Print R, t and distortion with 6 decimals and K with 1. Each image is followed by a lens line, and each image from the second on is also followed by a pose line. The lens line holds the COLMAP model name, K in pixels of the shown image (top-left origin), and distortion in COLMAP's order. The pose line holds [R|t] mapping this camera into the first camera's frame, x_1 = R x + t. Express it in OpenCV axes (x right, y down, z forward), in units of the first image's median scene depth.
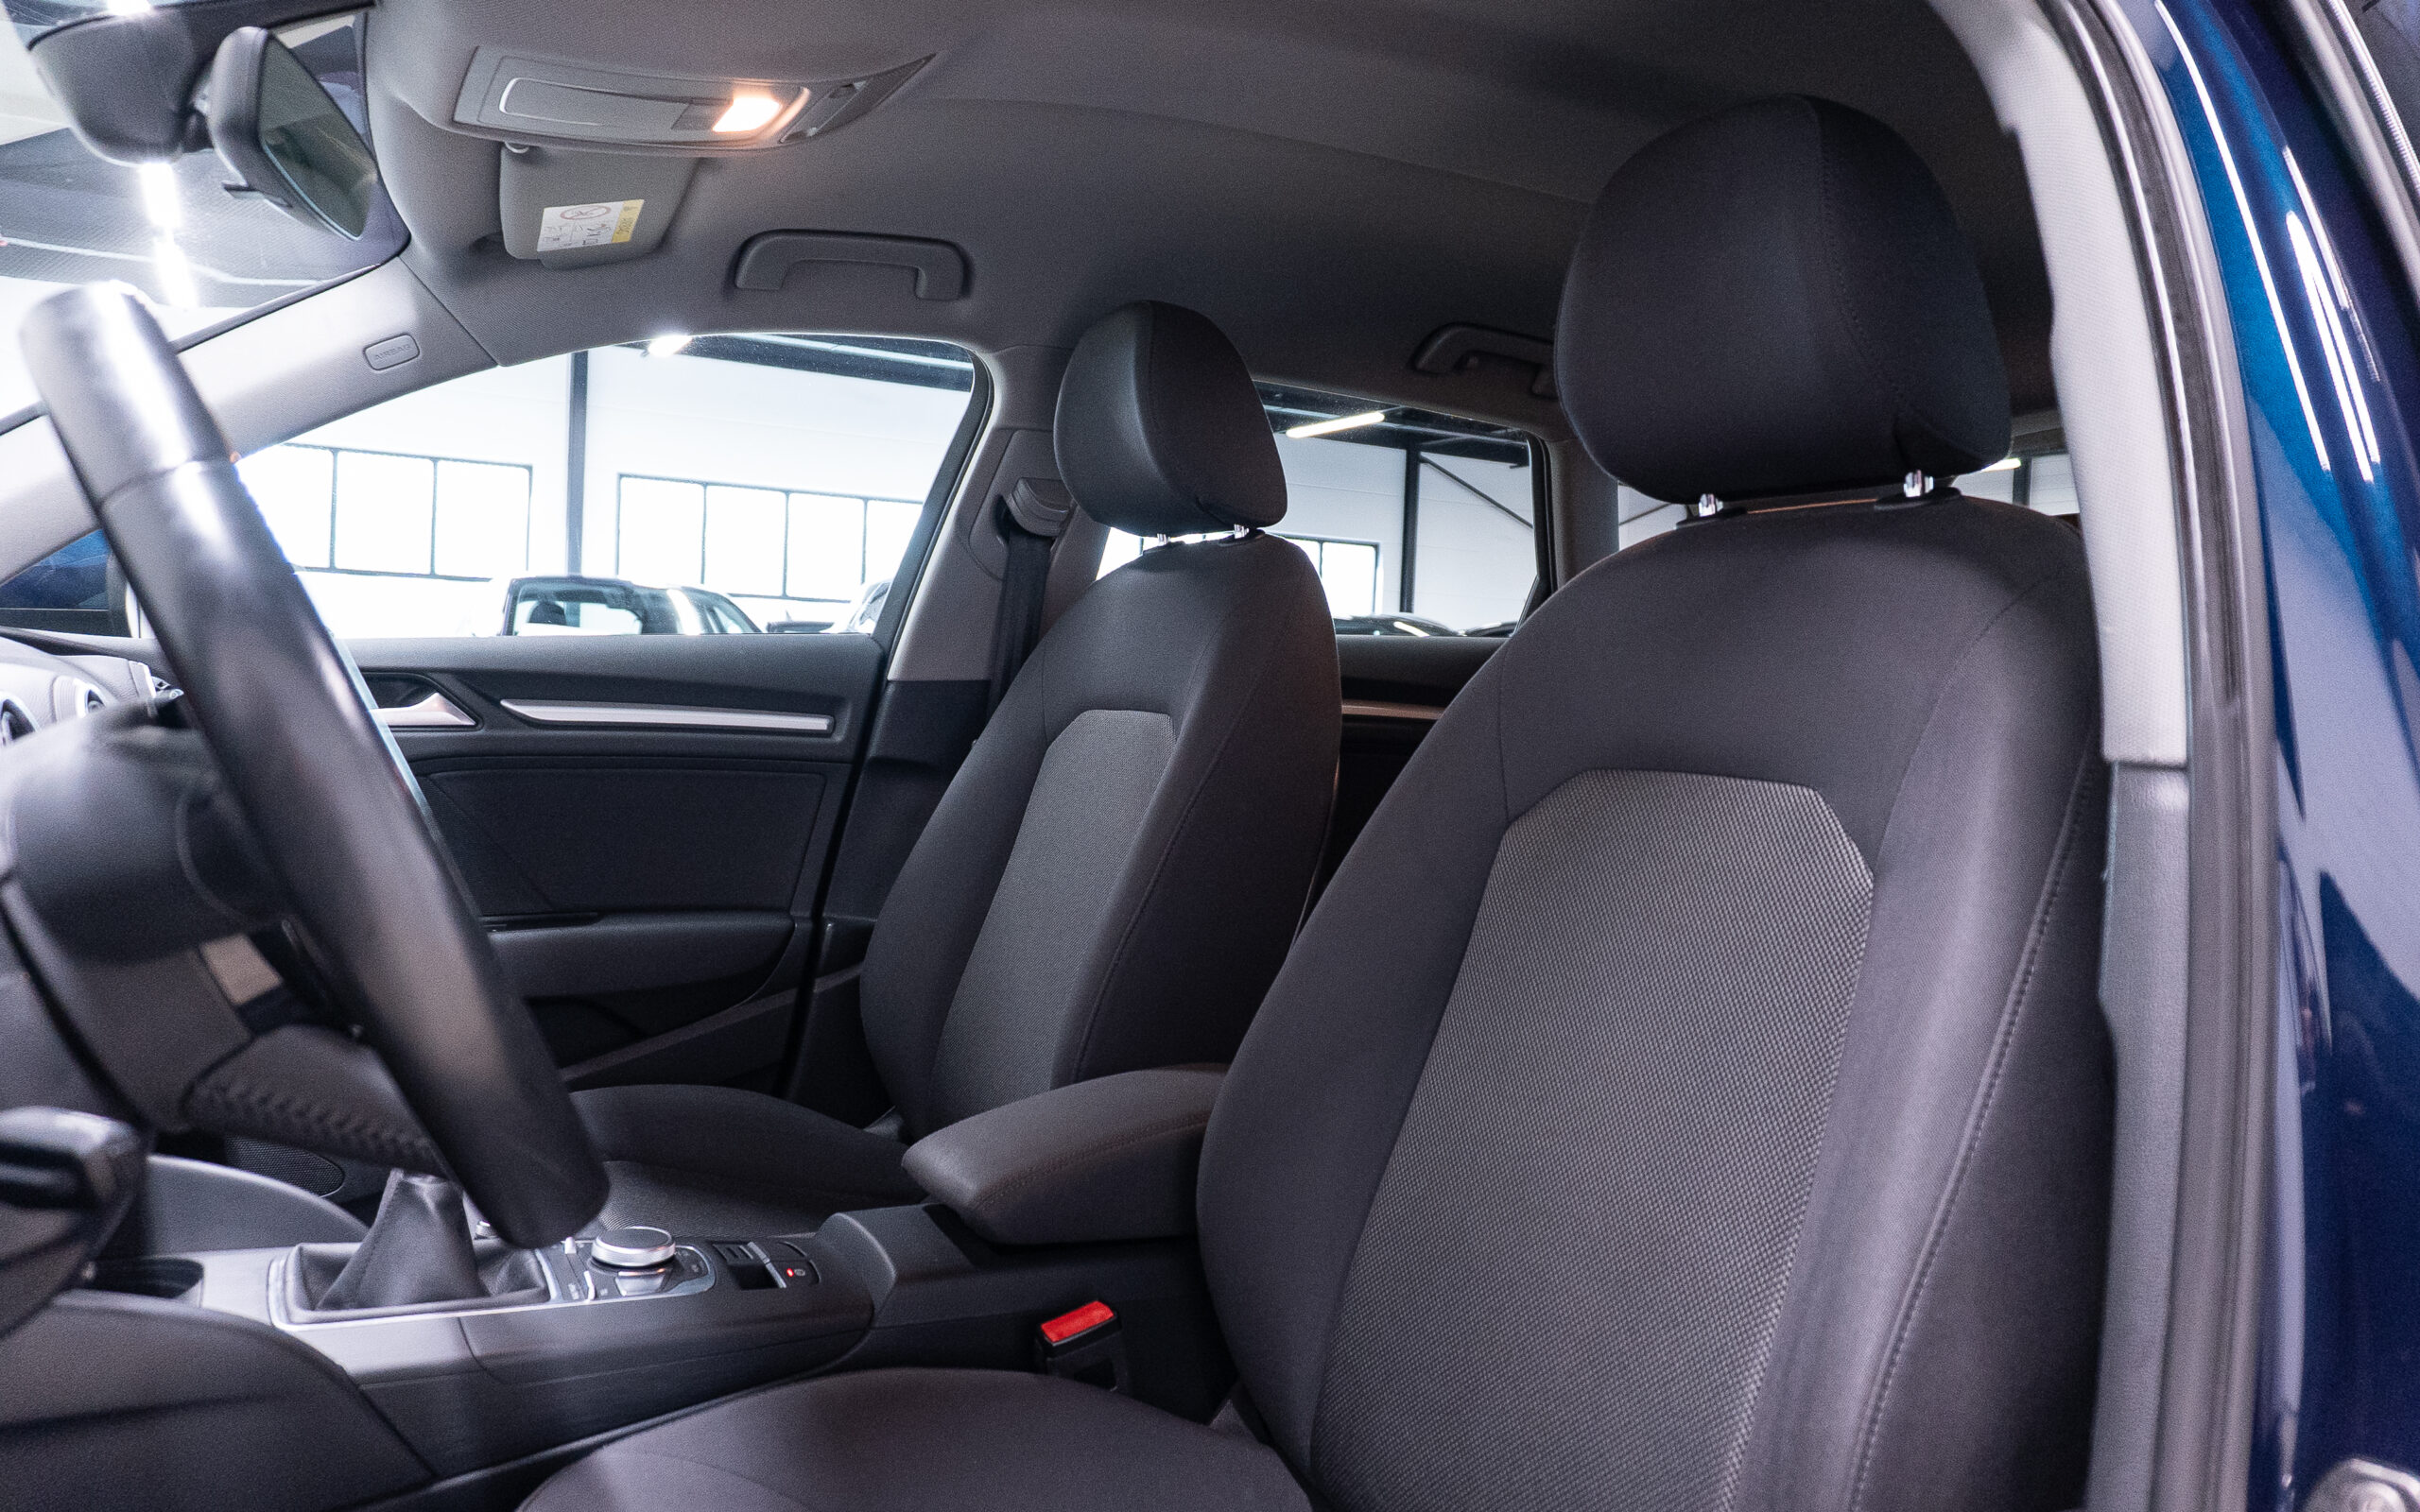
lens RADIAL K [[1675.1, 0, 1210.7], [0, 1675.1, 725.5], [0, 0, 1]] dist [-0.021778, 0.002147]
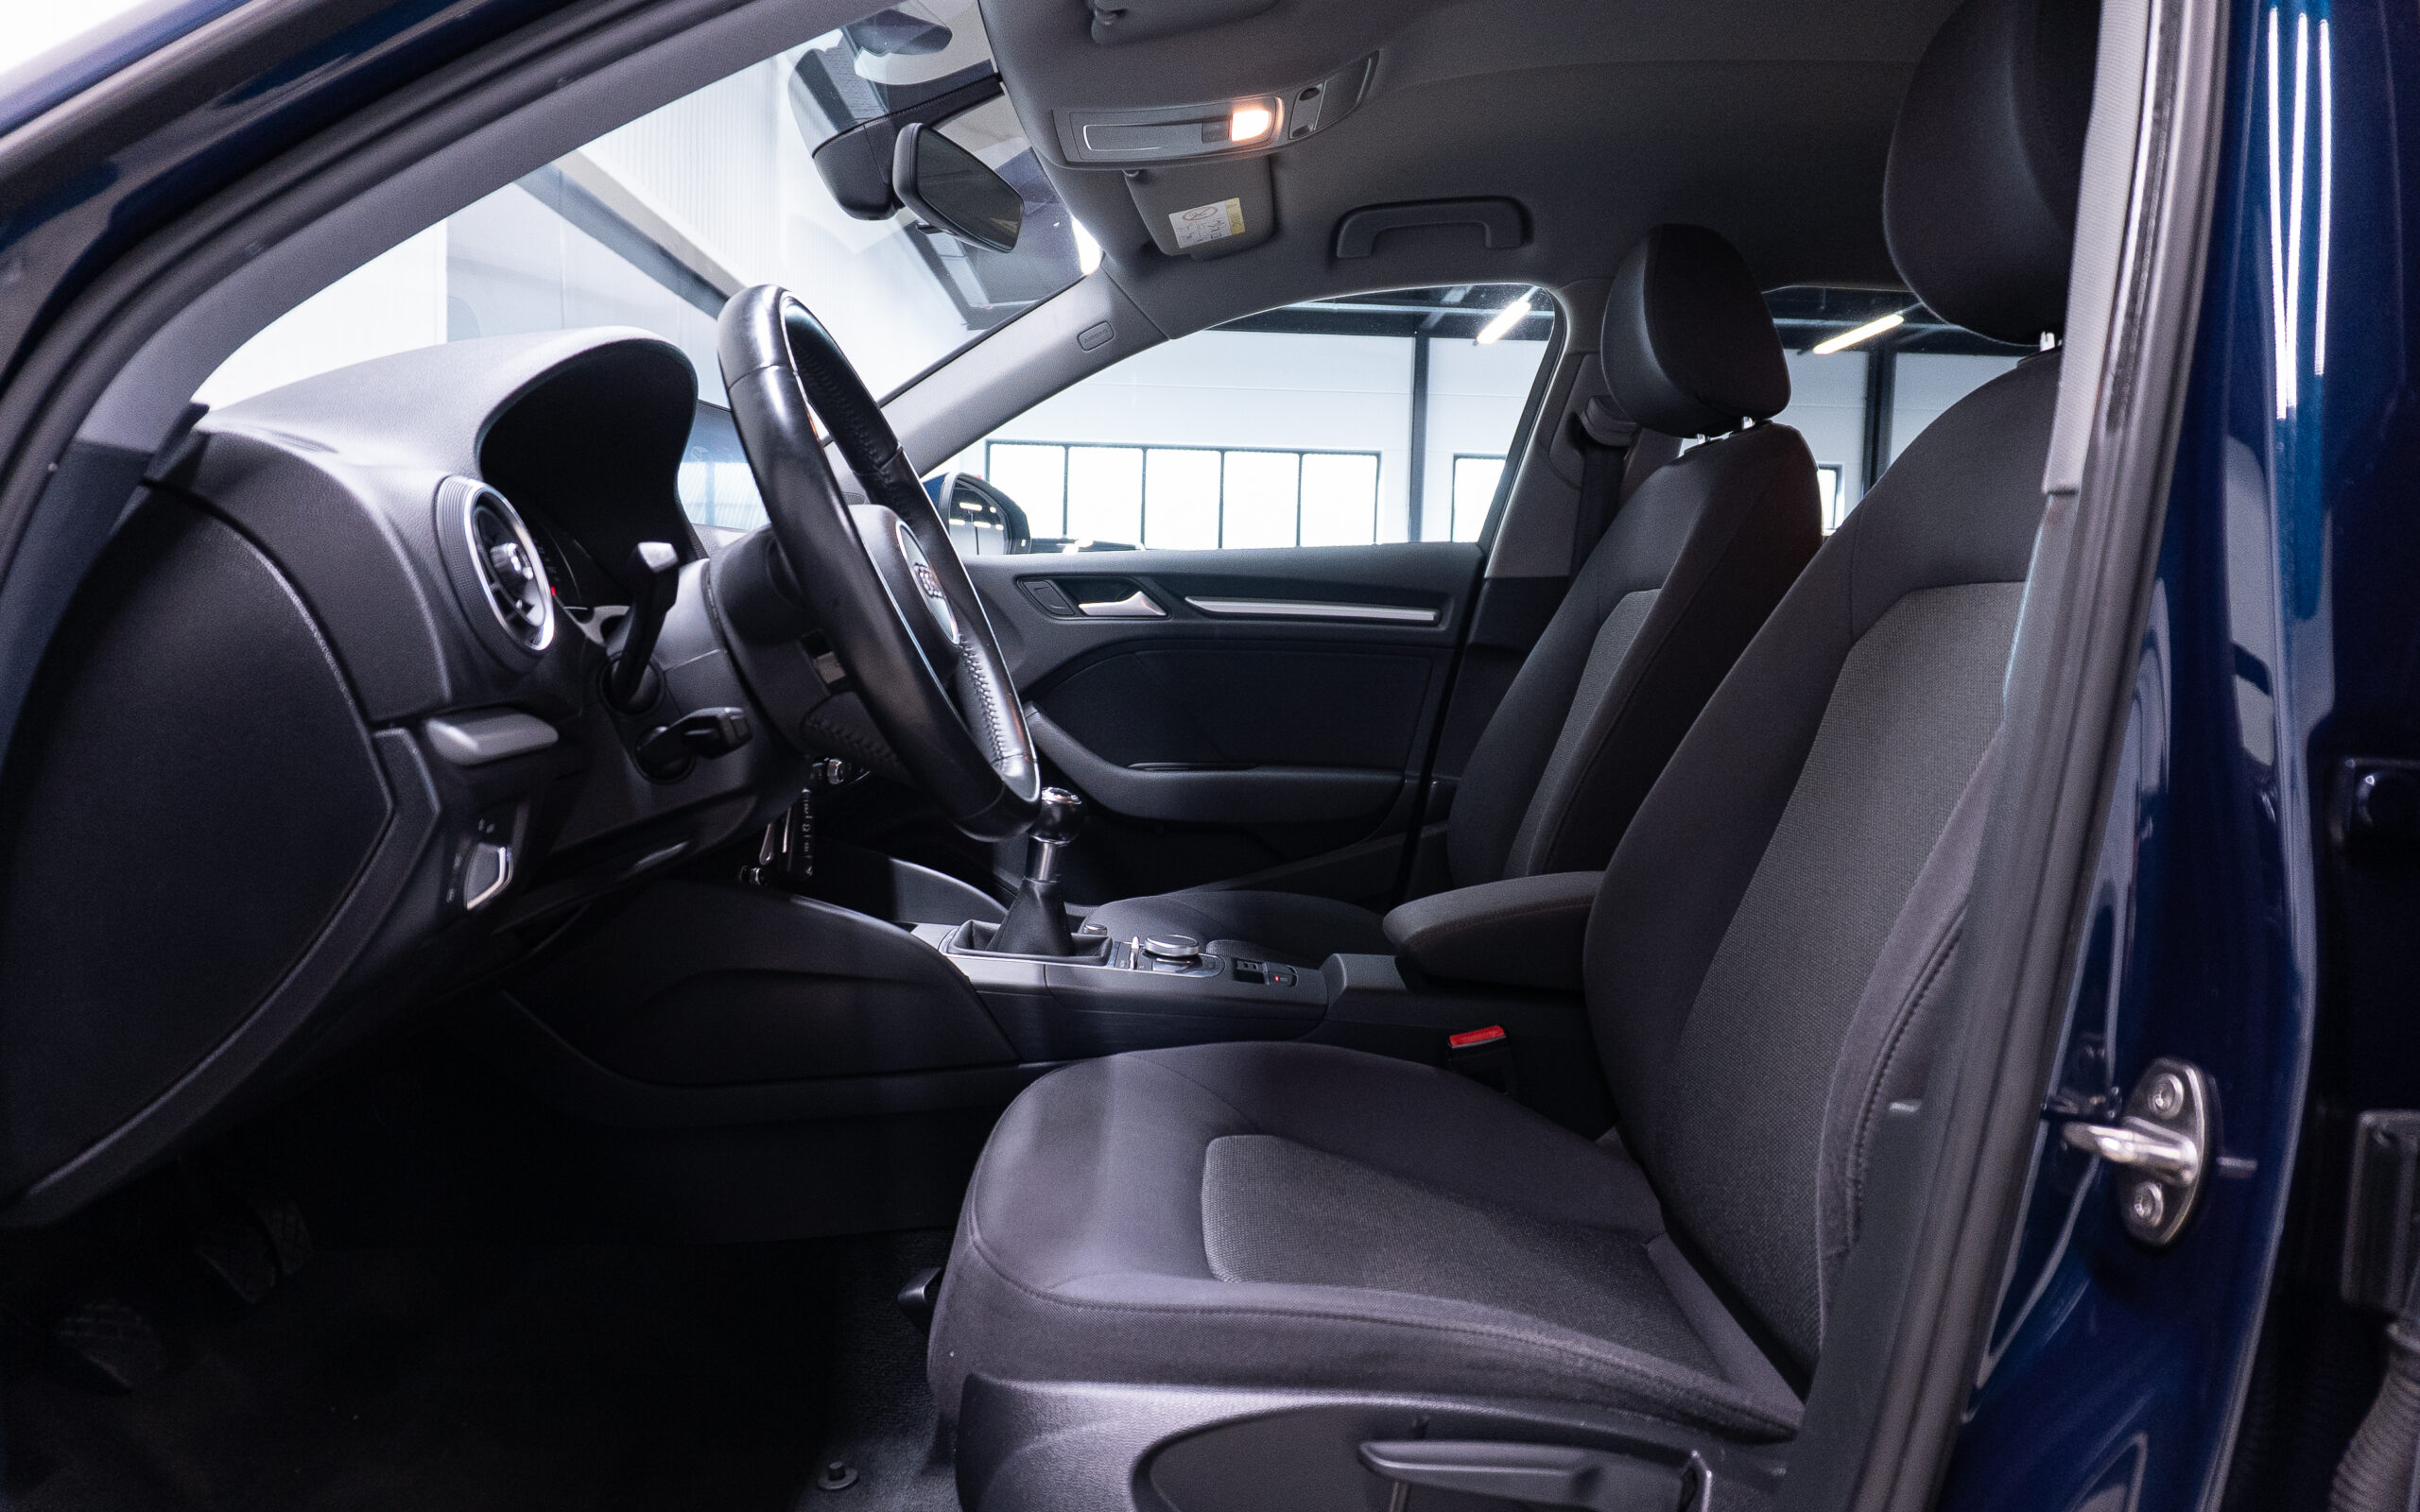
lens RADIAL K [[1666.8, 0, 1210.0], [0, 1666.8, 756.0], [0, 0, 1]] dist [0.006887, 0.004516]
pose [[0.867229, 0.021706, -0.497437, 0.266149], [-0.008351, 0.999543, 0.029056, 0.076651], [0.497840, -0.021044, 0.867014, -0.144425]]
